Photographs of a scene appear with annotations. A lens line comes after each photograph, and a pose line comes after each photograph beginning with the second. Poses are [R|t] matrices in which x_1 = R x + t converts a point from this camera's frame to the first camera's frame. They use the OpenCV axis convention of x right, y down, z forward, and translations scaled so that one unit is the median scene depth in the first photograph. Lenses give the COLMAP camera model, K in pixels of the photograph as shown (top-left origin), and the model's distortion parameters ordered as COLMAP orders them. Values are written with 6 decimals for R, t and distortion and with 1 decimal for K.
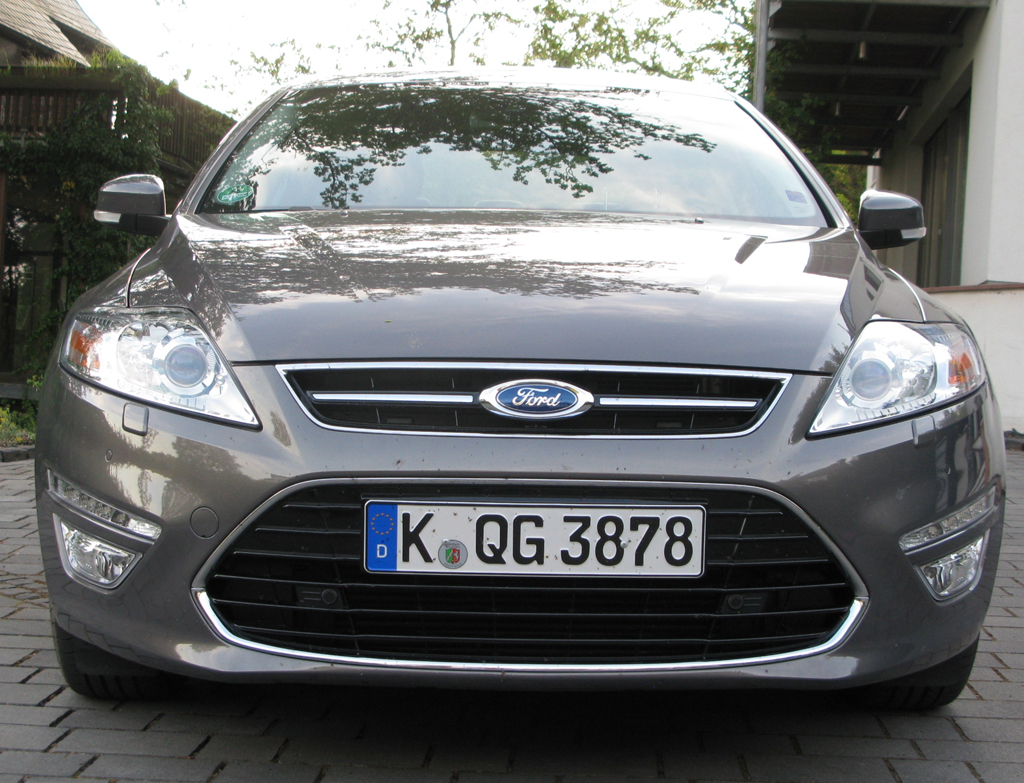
lens RADIAL K [[1803.6, 0, 513.8], [0, 1803.6, 390.7], [0, 0, 1]] dist [-0.163523, 0.000000]
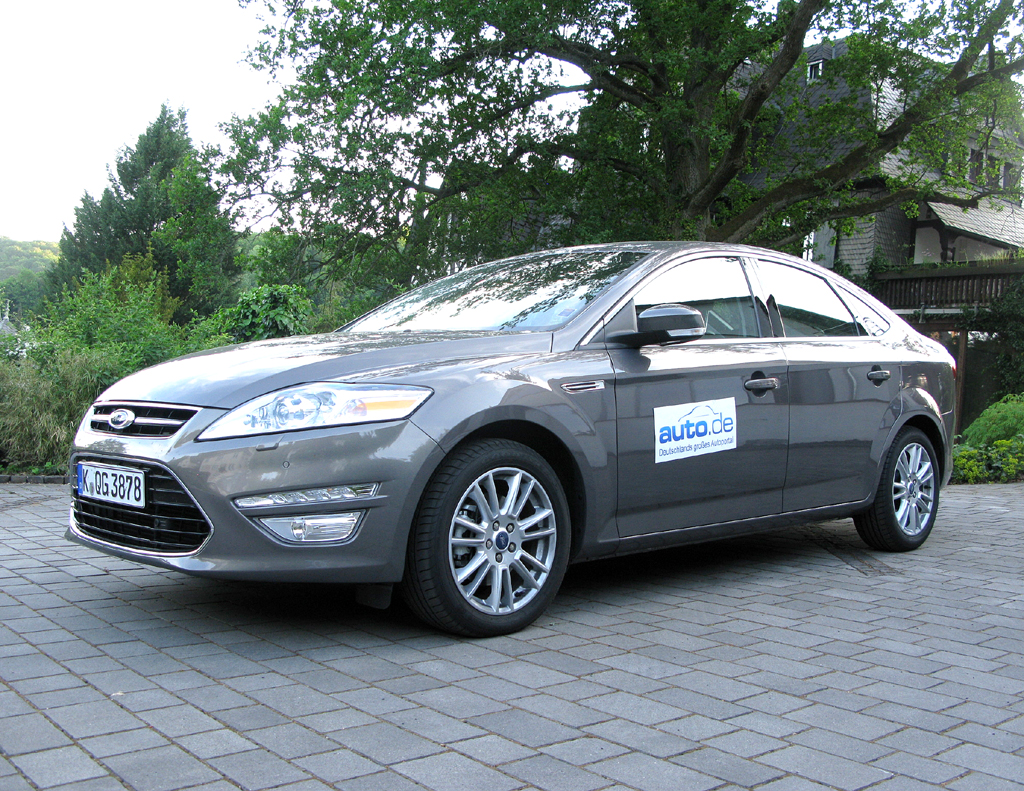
lens RADIAL K [[1127.5, 0, 510.8], [0, 1127.5, 395.4], [0, 0, 1]] dist [-0.029000, 0.000000]
pose [[0.654104, -0.010167, -0.756336, 1.301695], [-0.046403, 0.997487, -0.053540, 0.026875], [0.754980, 0.070118, 0.651988, 0.480862]]
